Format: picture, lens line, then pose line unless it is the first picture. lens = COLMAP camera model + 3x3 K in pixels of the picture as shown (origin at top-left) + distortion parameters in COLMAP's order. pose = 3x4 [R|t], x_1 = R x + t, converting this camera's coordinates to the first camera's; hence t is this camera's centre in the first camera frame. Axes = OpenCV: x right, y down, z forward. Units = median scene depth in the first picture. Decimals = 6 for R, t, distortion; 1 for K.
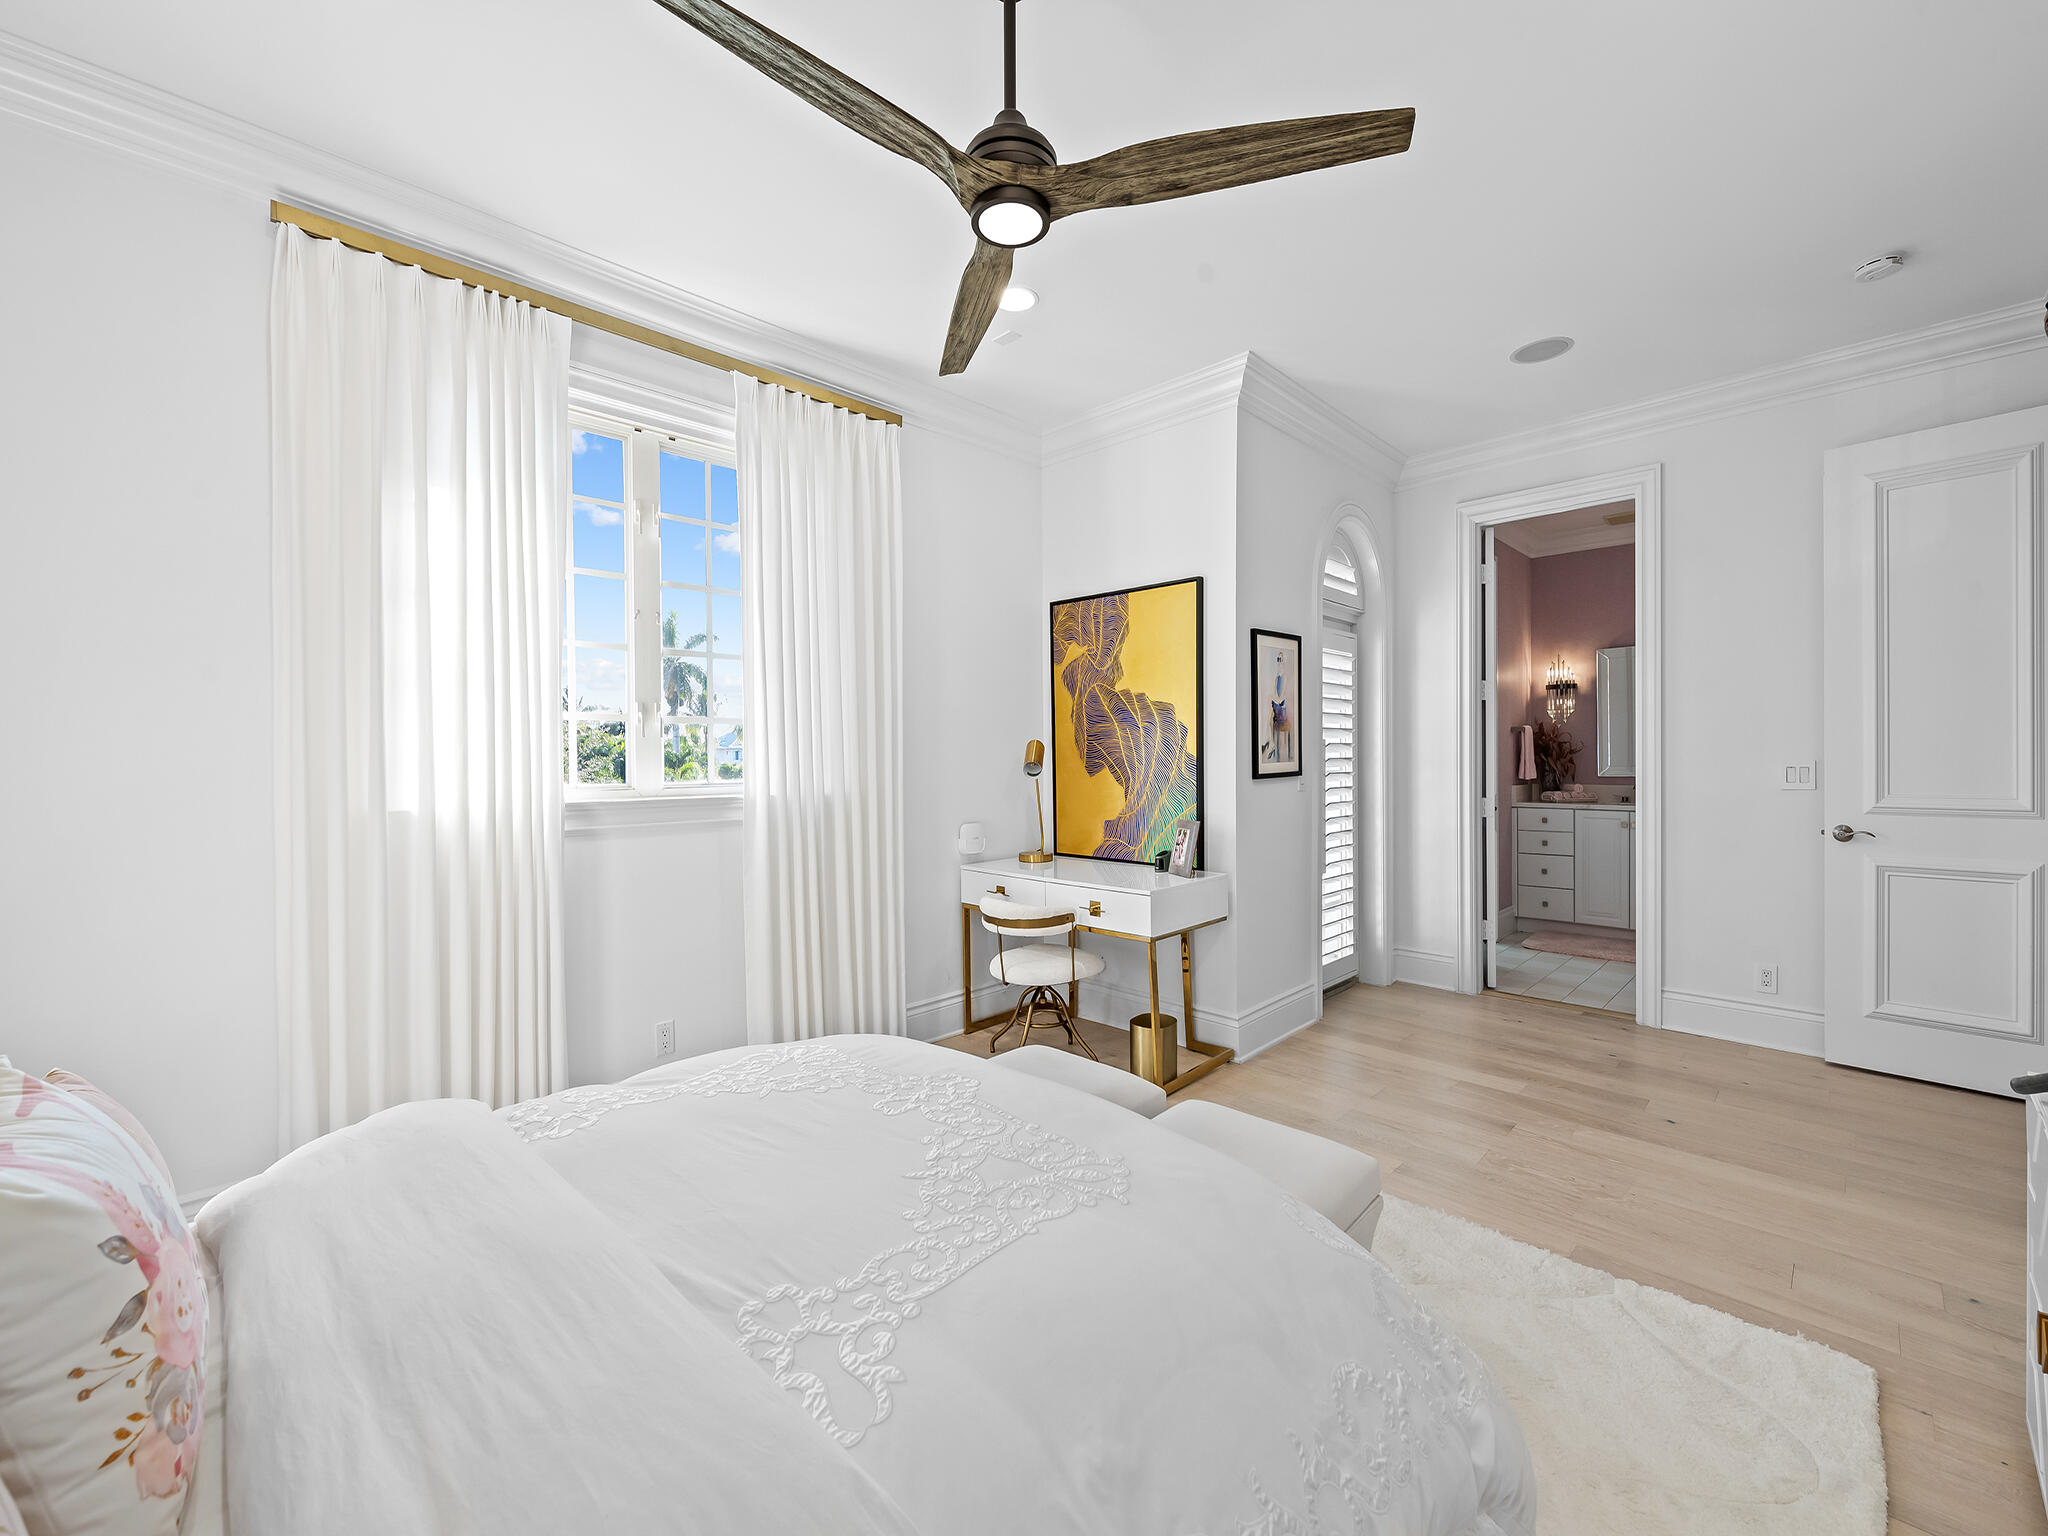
lens RADIAL K [[828.6, 0, 1027.5], [0, 828.6, 763.1], [0, 0, 1]] dist [0.002086, -0.003418]
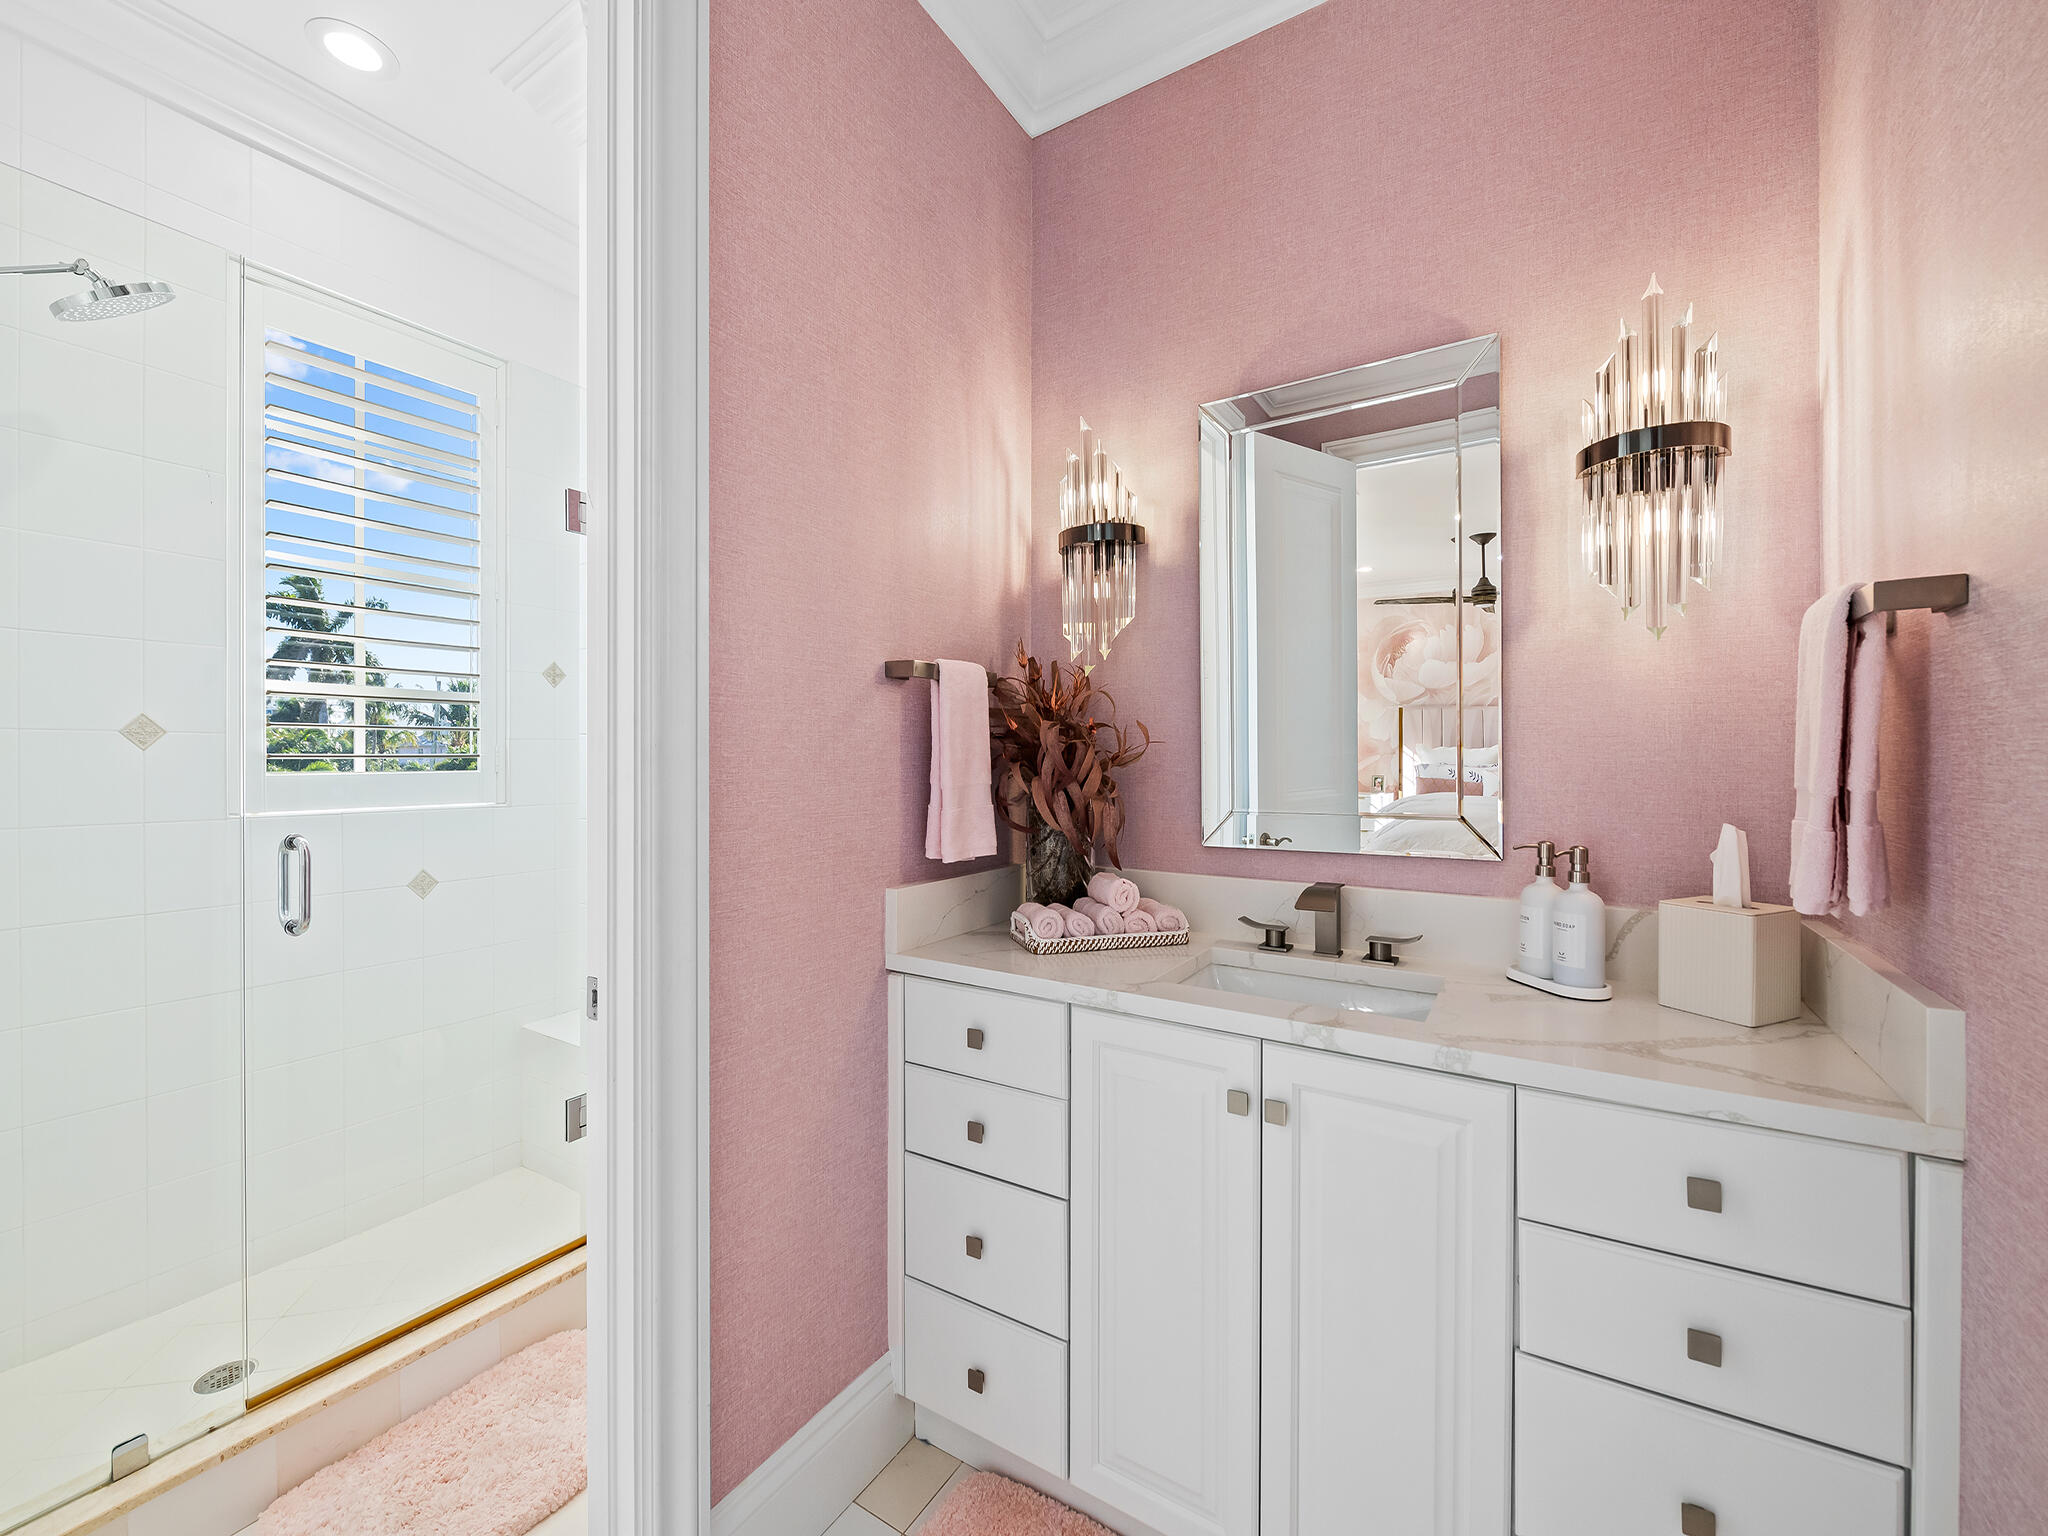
lens RADIAL K [[828.6, 0, 1023.2], [0, 828.6, 763.5], [0, 0, 1]] dist [0.002086, -0.003418]
pose [[0.974258, 0.012593, 0.225082, 0.560891], [-0.011649, 0.999917, -0.005520, -0.010784], [-0.225133, 0.002756, 0.974324, 0.730513]]
